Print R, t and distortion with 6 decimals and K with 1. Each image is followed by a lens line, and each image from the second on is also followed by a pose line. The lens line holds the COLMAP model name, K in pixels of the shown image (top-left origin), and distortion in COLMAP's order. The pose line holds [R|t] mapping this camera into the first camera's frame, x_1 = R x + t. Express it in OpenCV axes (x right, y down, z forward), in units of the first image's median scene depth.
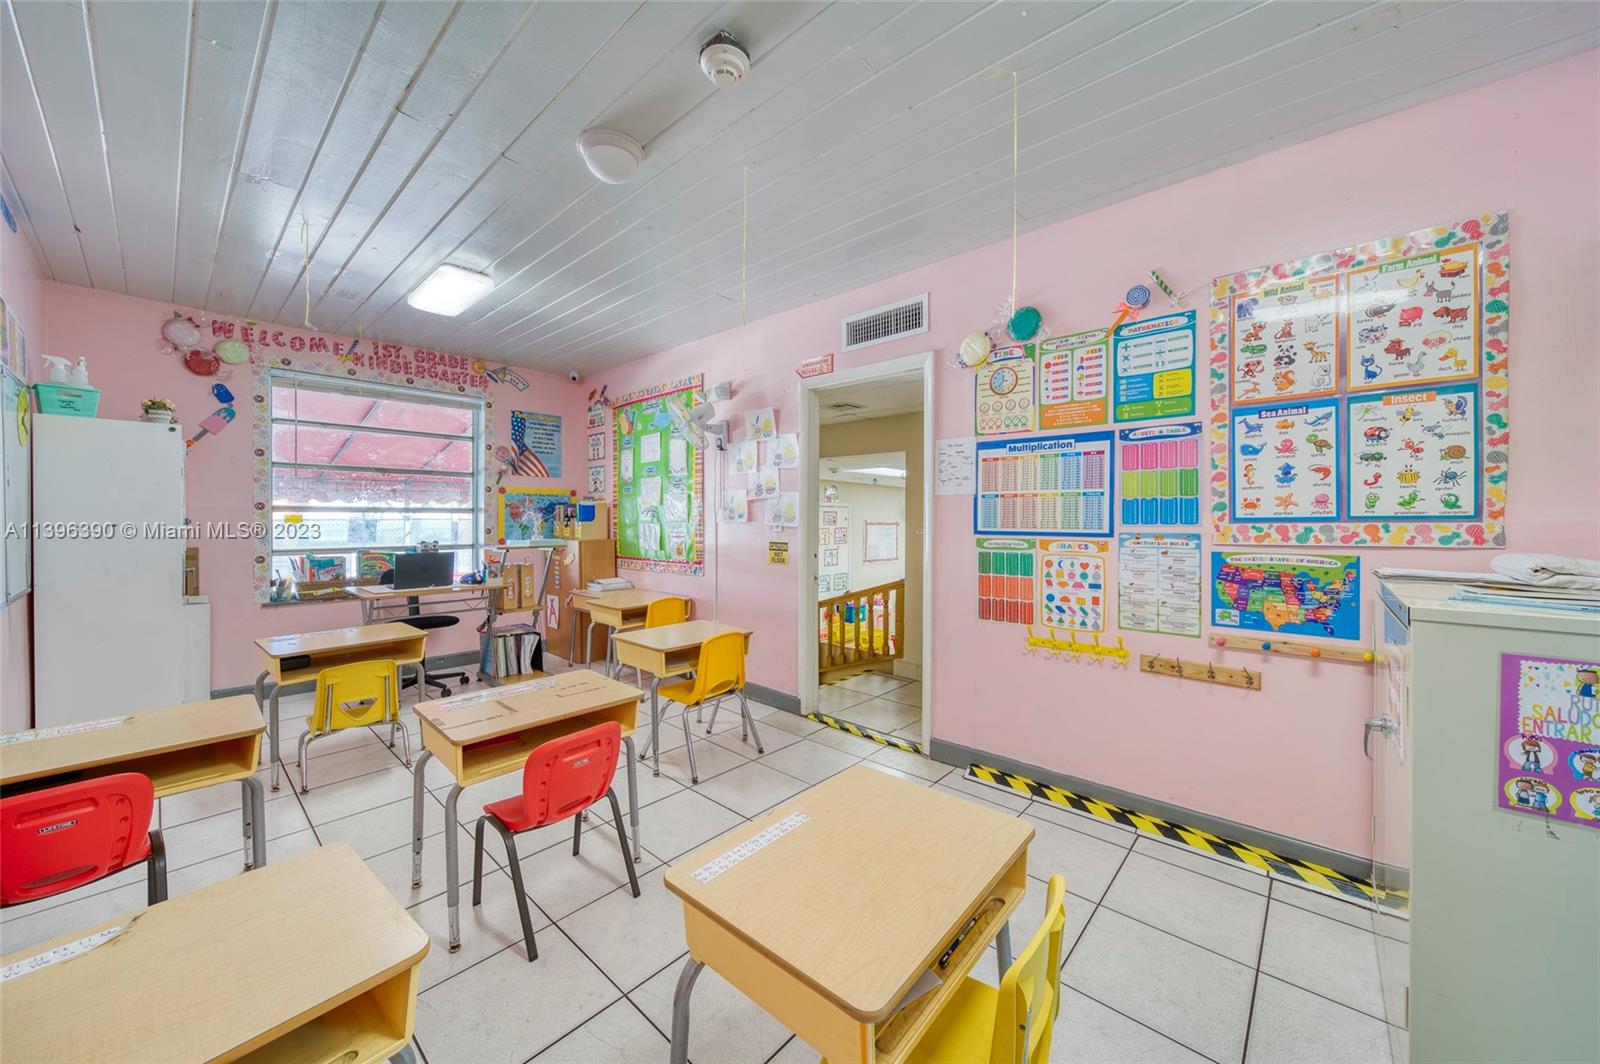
lens RADIAL K [[576.6, 0, 799.0], [0, 576.6, 528.0], [0, 0, 1]] dist [-0.000190, -0.000163]
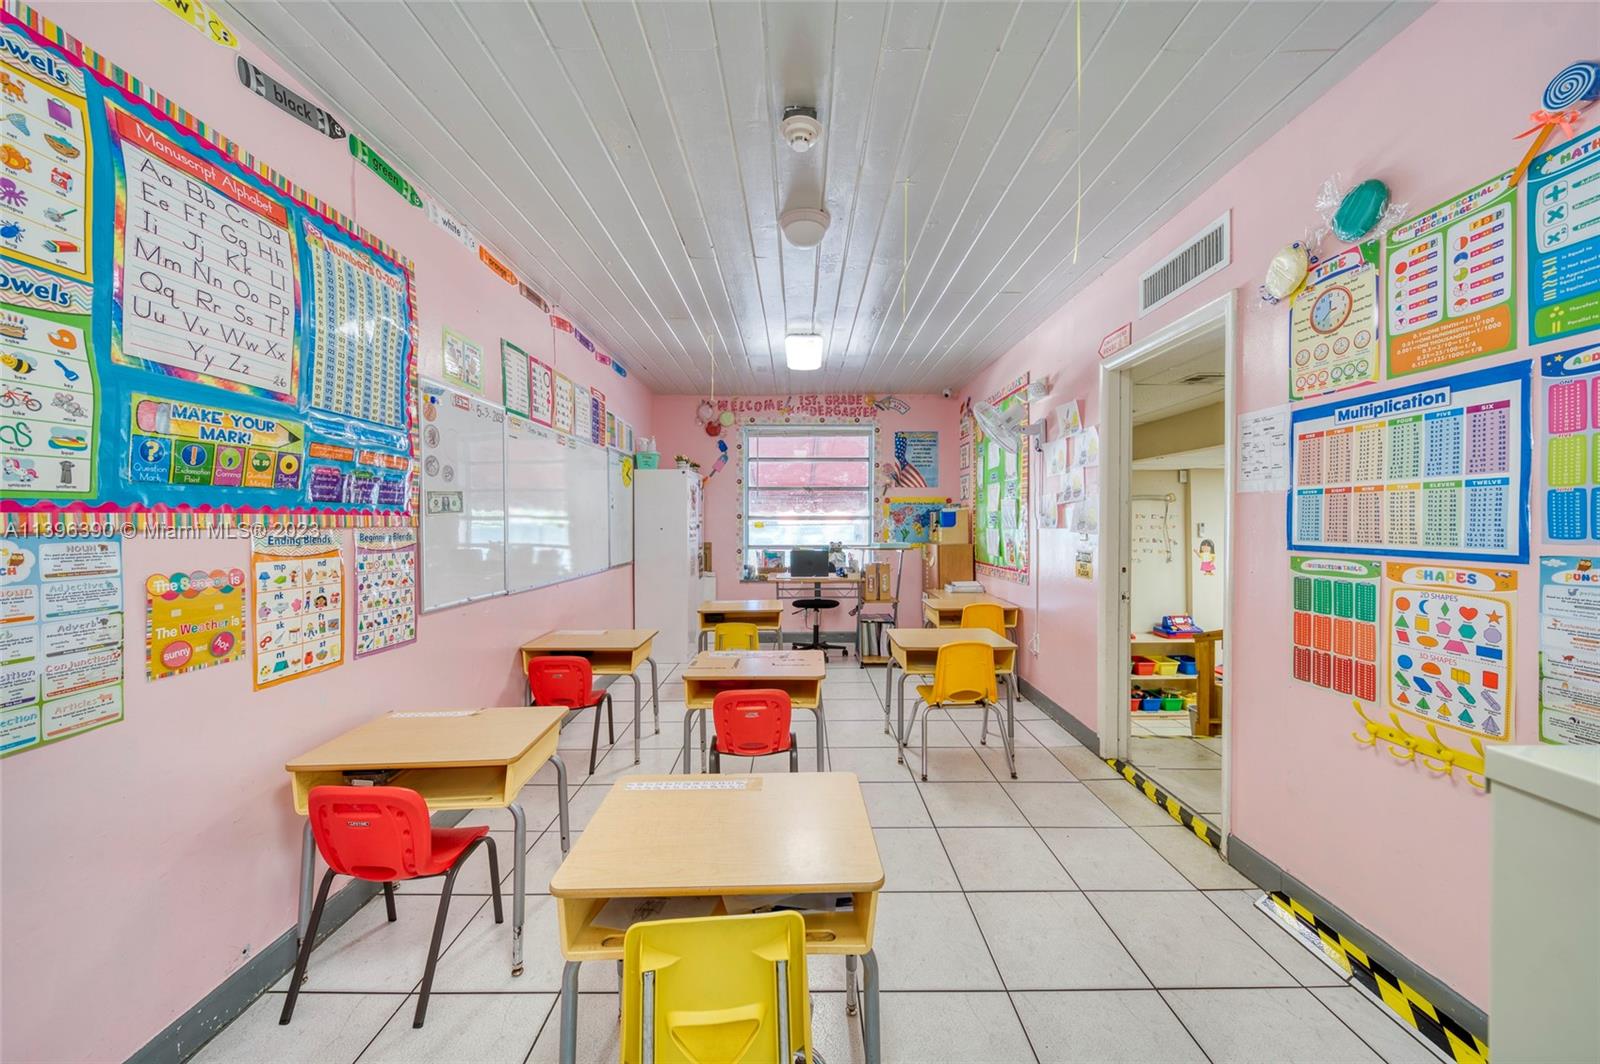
lens RADIAL K [[570.8, 0, 800.0], [0, 570.8, 532.0], [0, 0, 1]] dist [-0.001116, -0.000516]
pose [[0.669600, 0.010106, -0.742653, 0.431071], [-0.009838, 0.999940, 0.004736, -0.007763], [0.742656, 0.004135, 0.669660, 0.144740]]
